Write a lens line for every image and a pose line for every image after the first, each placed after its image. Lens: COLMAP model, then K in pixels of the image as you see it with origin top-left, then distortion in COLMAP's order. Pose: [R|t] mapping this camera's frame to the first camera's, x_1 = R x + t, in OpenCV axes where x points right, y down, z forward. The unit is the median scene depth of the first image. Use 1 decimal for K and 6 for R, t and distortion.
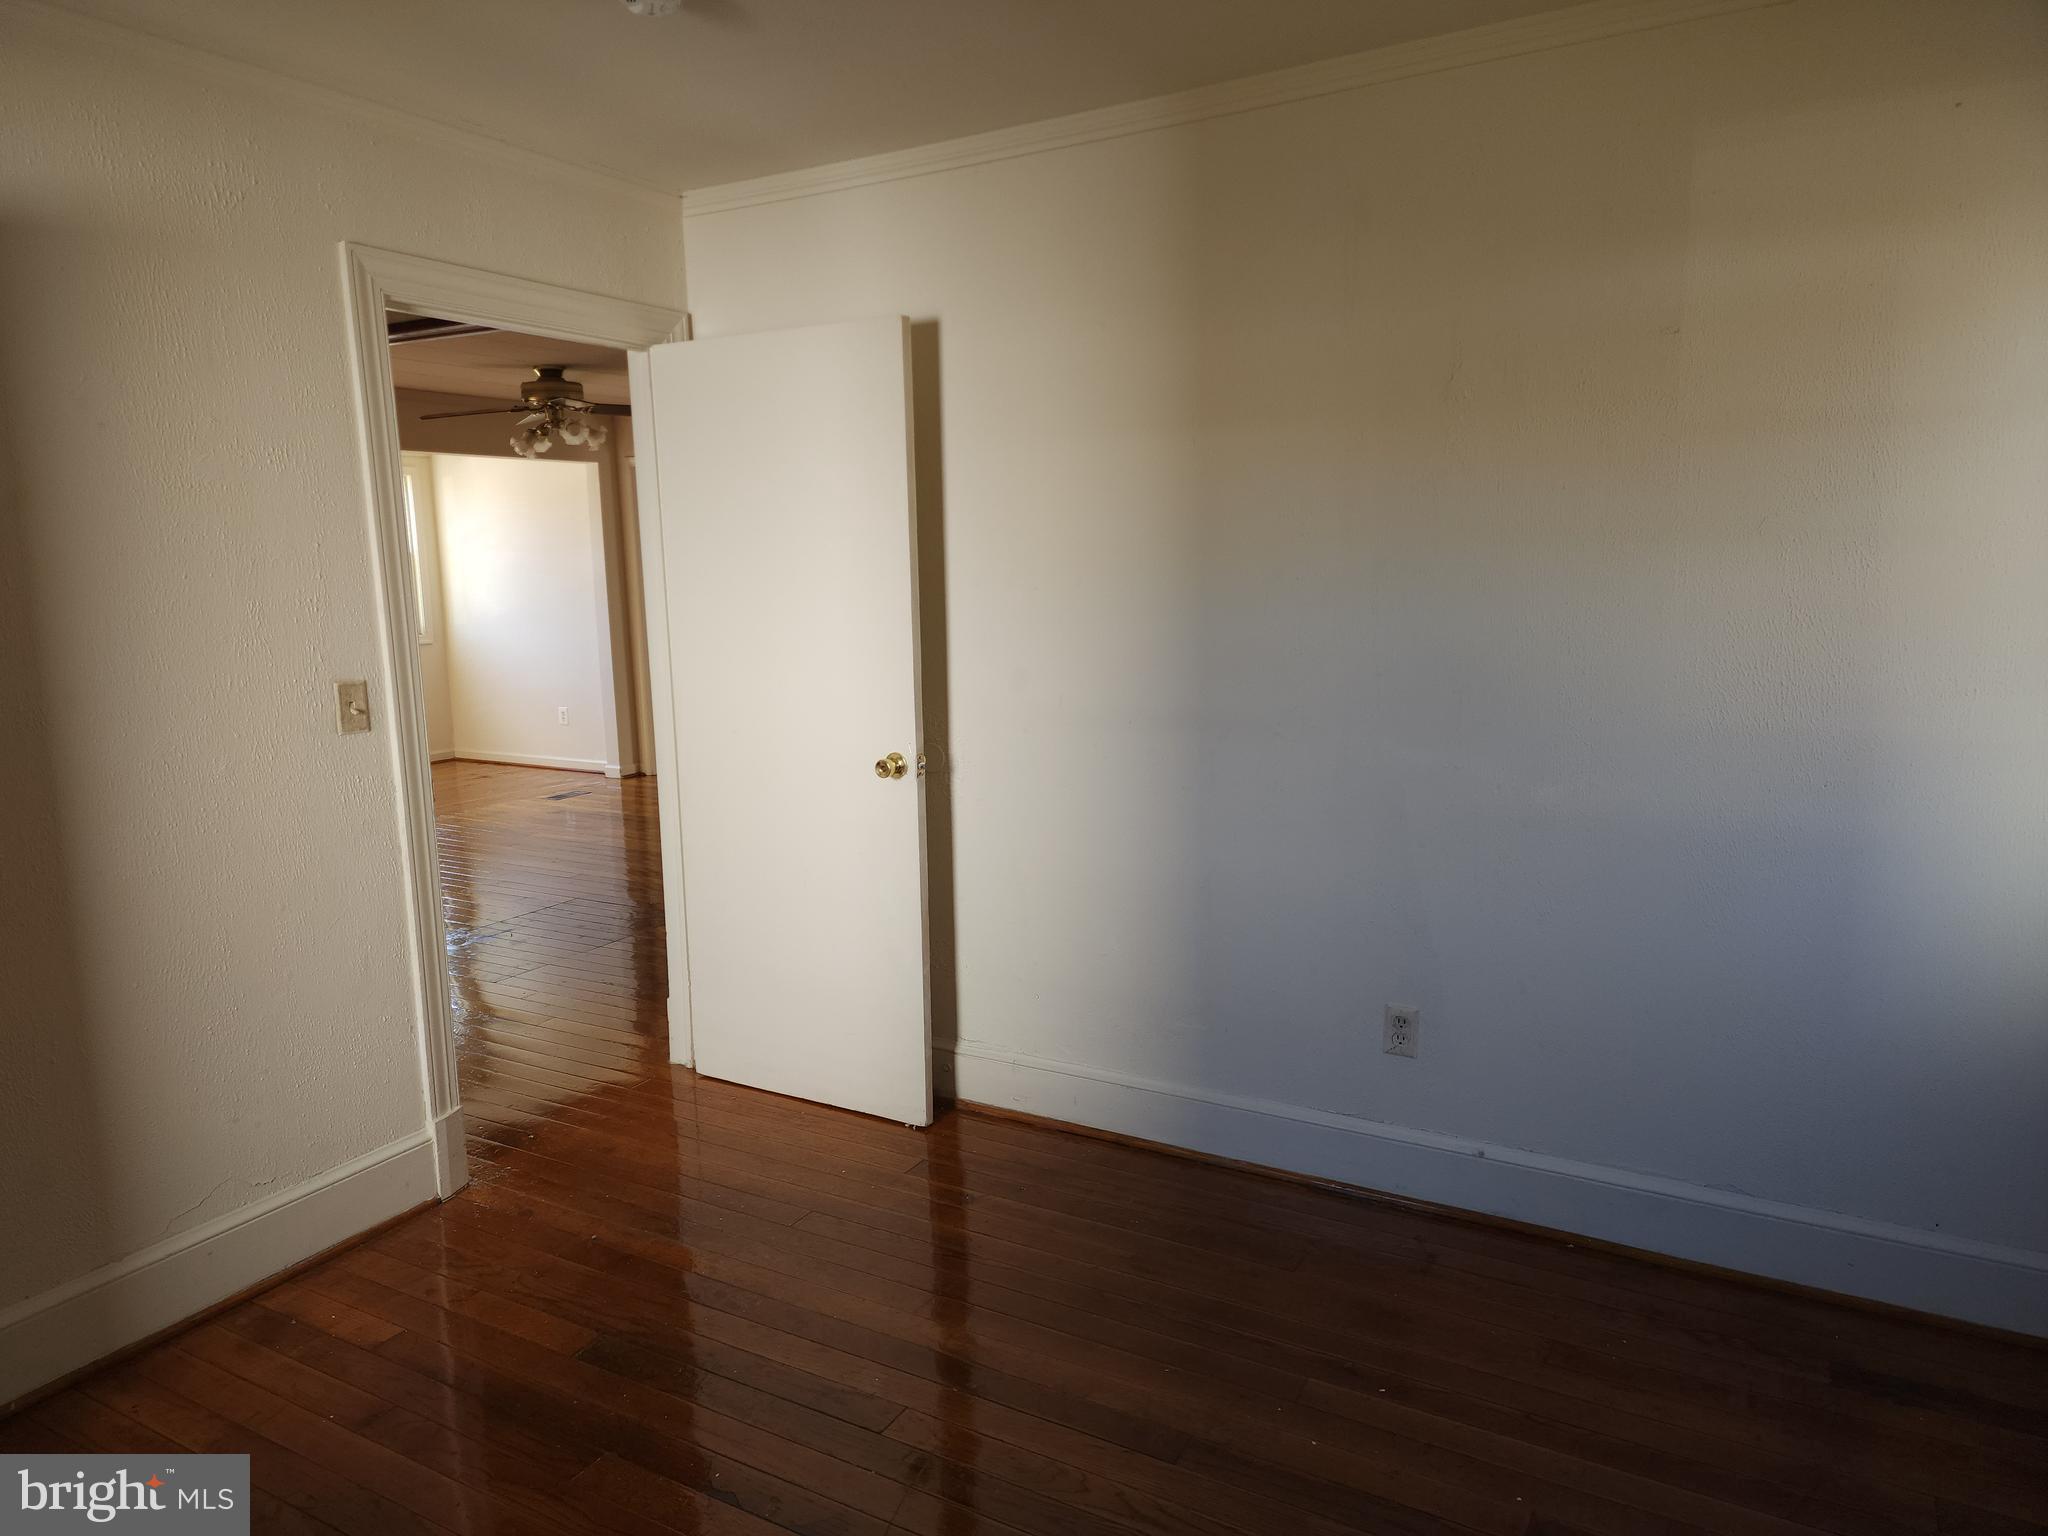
lens RADIAL K [[1375.0, 0, 1022.1], [0, 1375.0, 752.1], [0, 0, 1]] dist [0.067862, -0.065616]
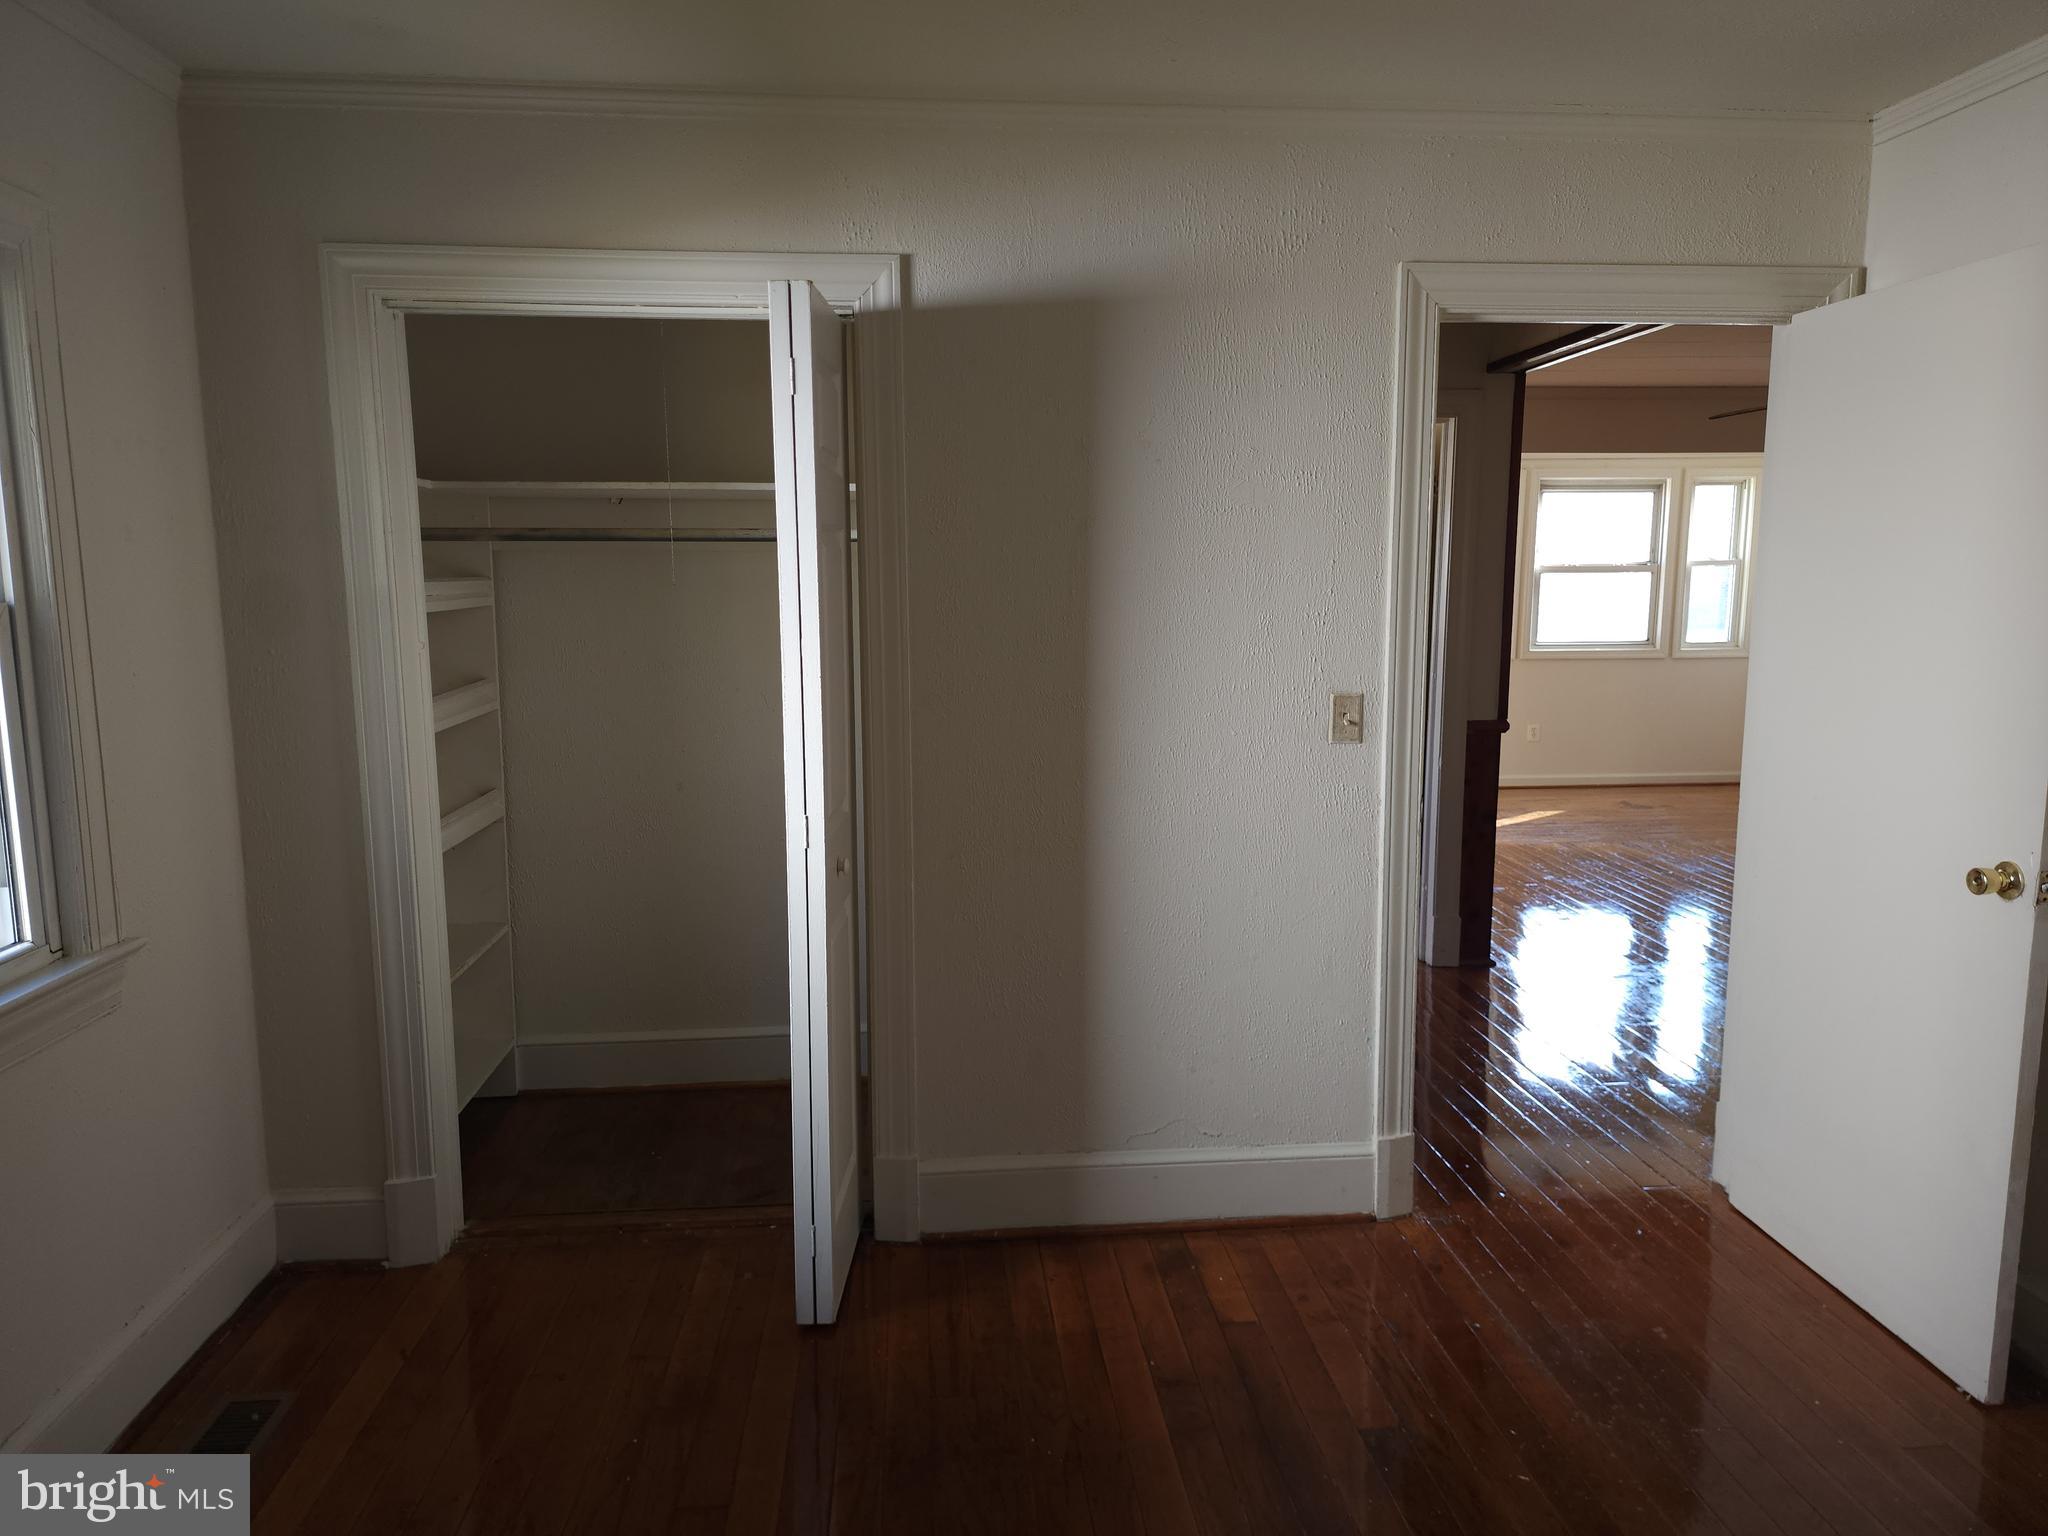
lens RADIAL K [[1375.0, 0, 1022.1], [0, 1375.0, 752.1], [0, 0, 1]] dist [0.067862, -0.065616]
pose [[0.561097, 0.123345, -0.818508, 0.214426], [-0.125523, 0.990079, 0.063152, -0.039617], [0.818177, 0.067308, 0.571013, 0.207612]]
